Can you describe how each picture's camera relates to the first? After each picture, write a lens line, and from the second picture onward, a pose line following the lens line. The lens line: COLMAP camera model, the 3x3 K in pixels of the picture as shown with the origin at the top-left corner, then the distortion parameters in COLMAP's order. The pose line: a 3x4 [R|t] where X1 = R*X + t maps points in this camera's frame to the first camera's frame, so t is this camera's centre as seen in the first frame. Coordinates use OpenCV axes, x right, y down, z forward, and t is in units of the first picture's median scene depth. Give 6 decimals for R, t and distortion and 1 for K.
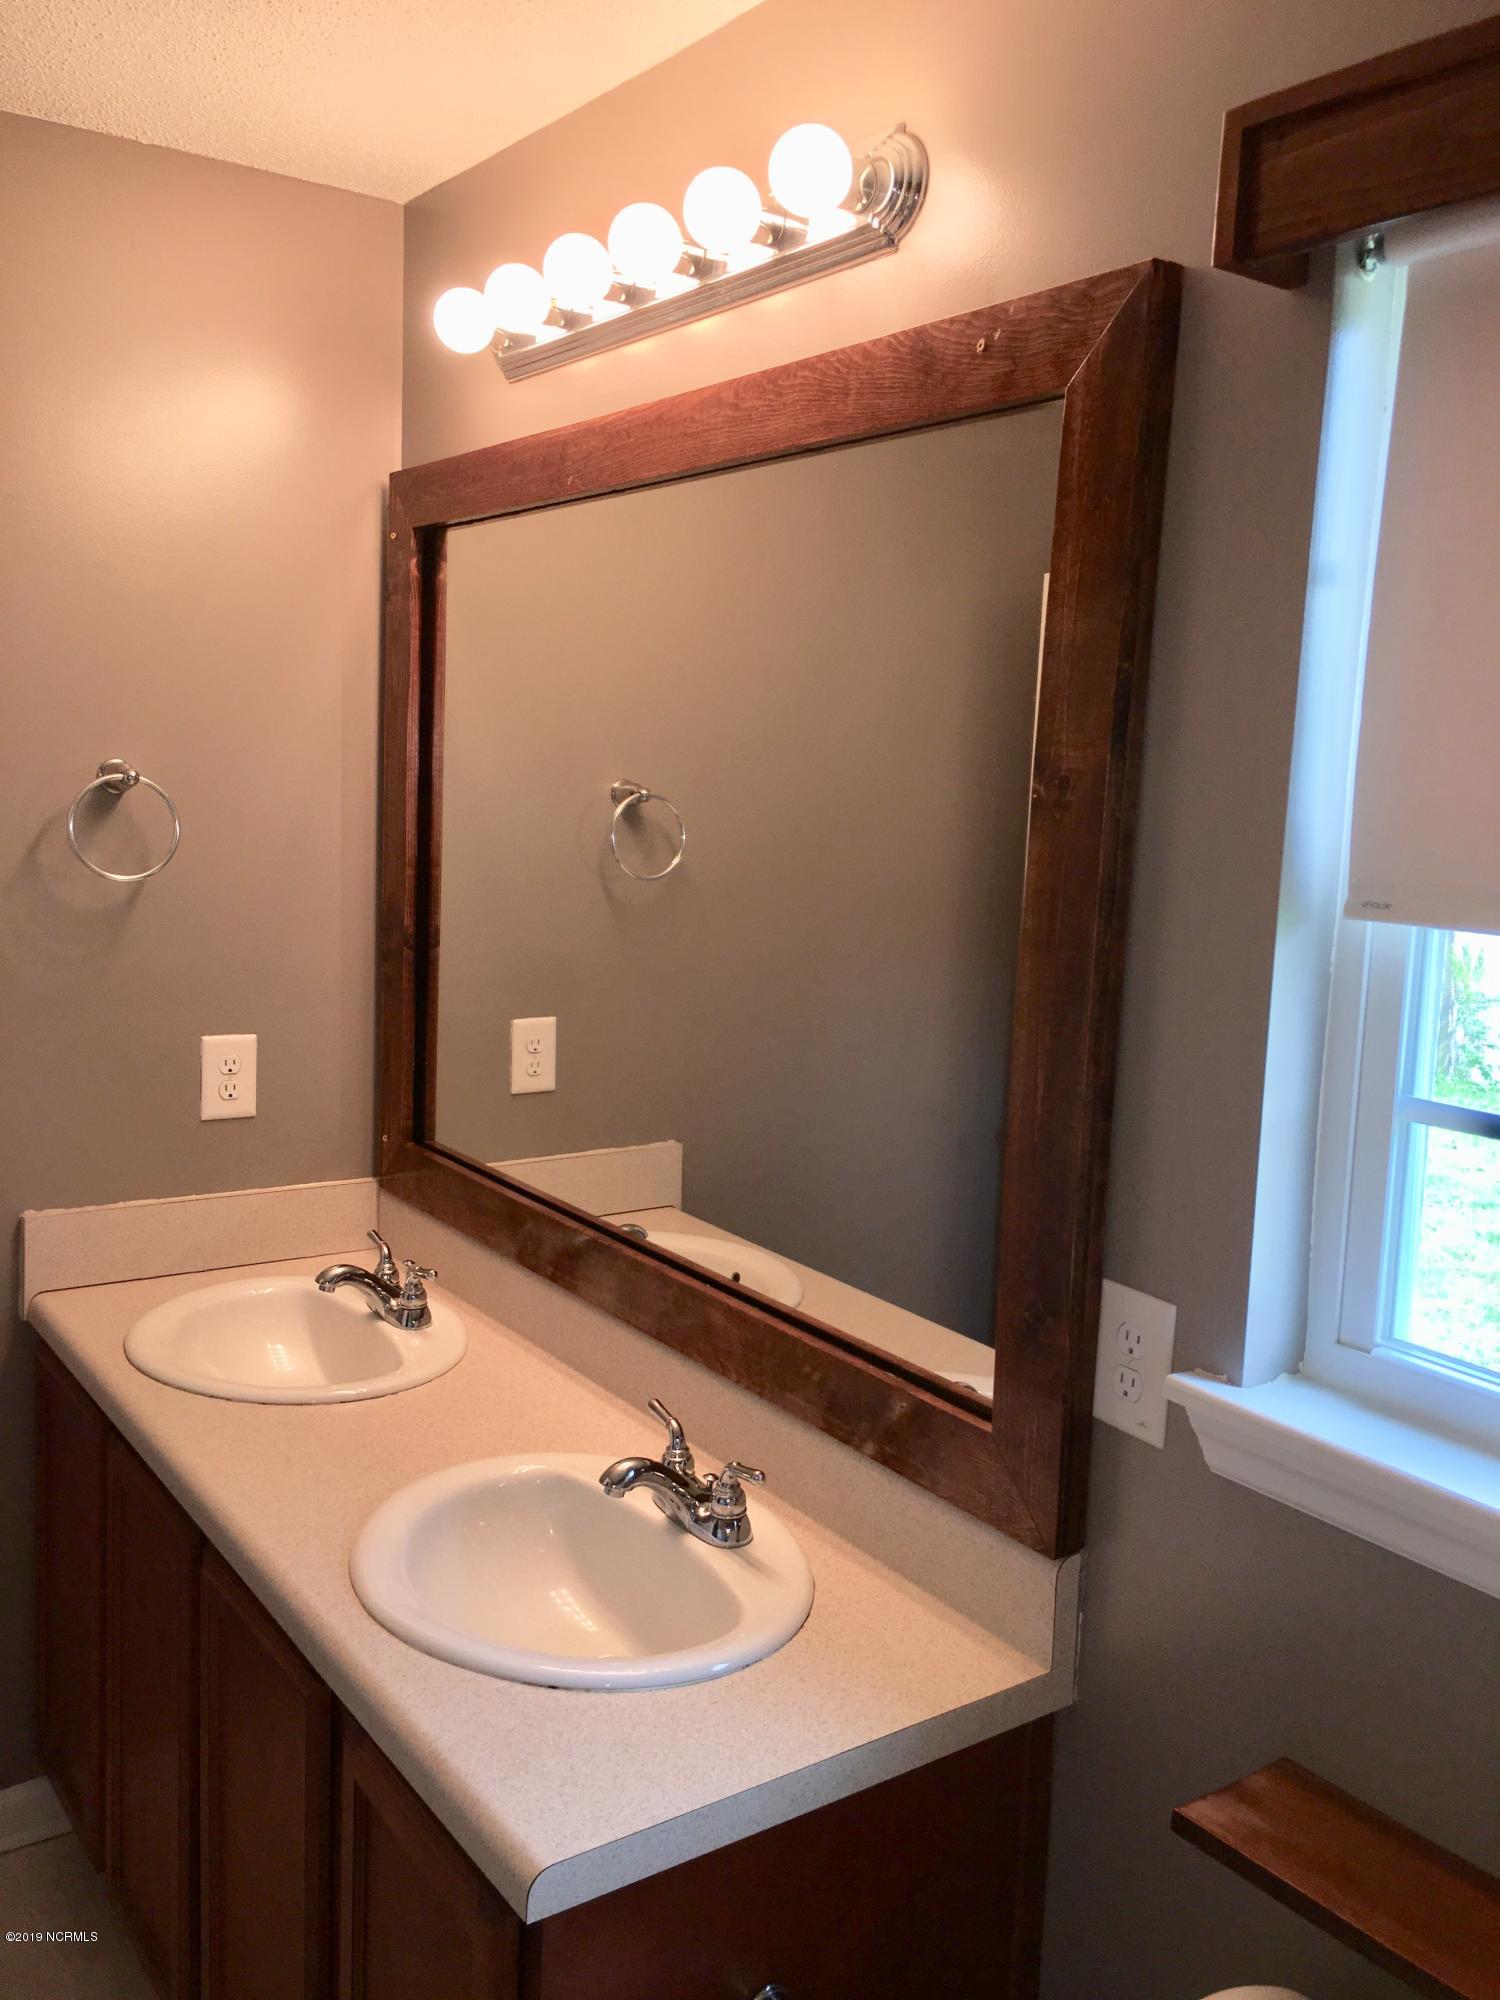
lens RADIAL K [[1700.7, 0, 752.5], [0, 1700.7, 999.0], [0, 0, 1]] dist [0.013957, -0.009336]
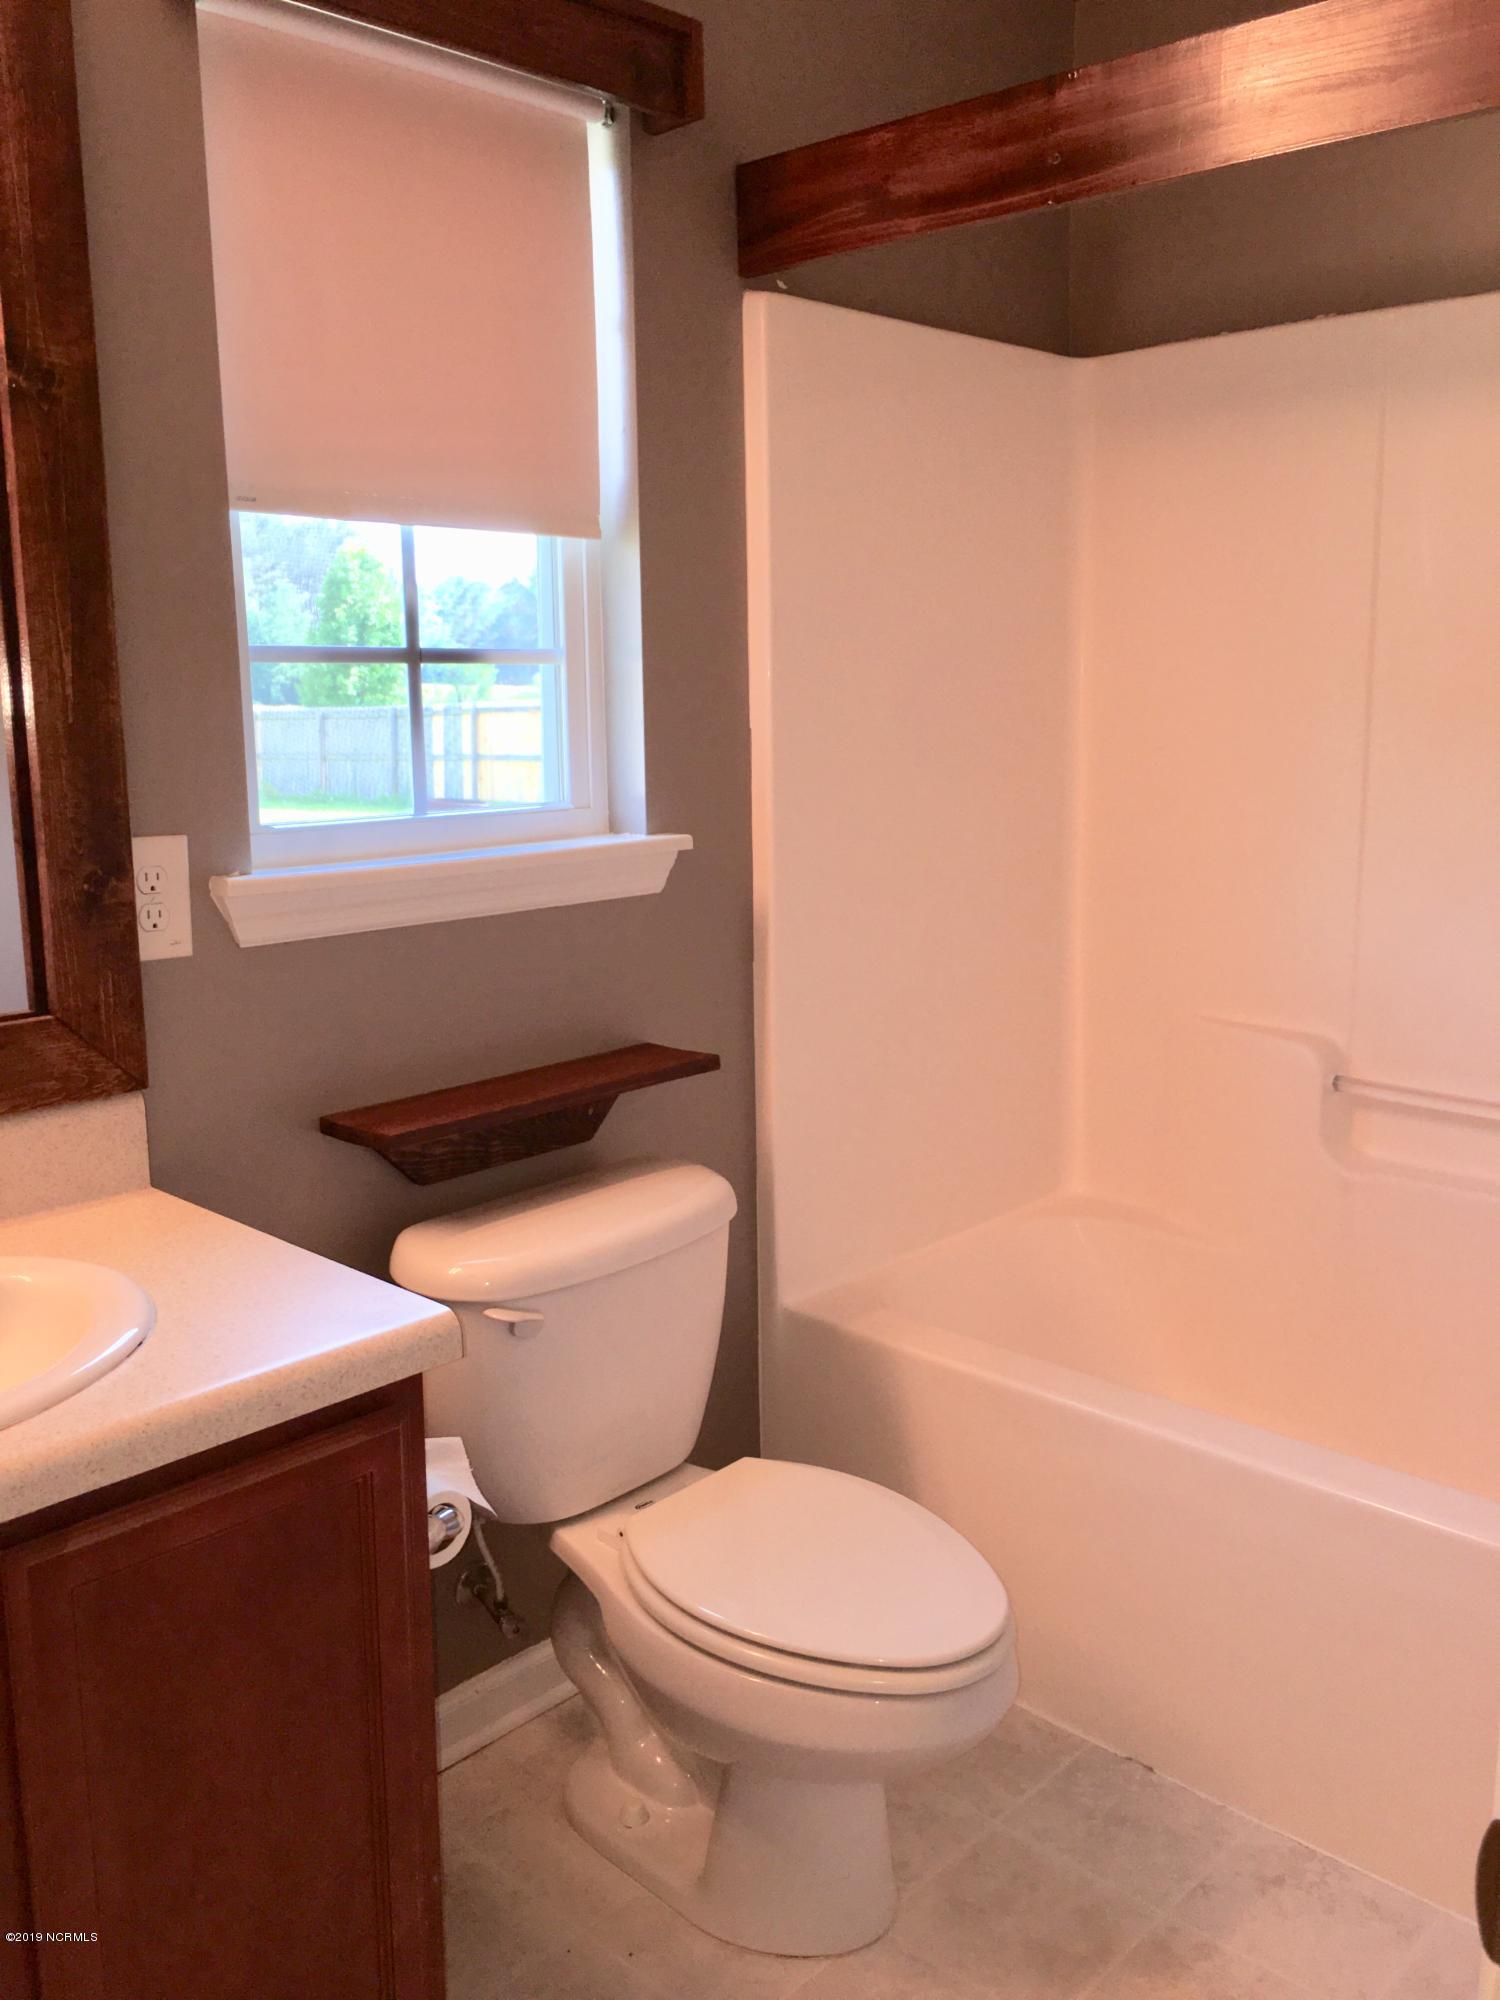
lens RADIAL K [[1700.7, 0, 752.9], [0, 1700.7, 1001.2], [0, 0, 1]] dist [0.013957, -0.009336]
pose [[-0.168867, -0.227942, 0.958919, -1.010086], [0.119202, 0.961027, 0.249434, 0.036173], [-0.978404, 0.156426, -0.135115, 0.771882]]
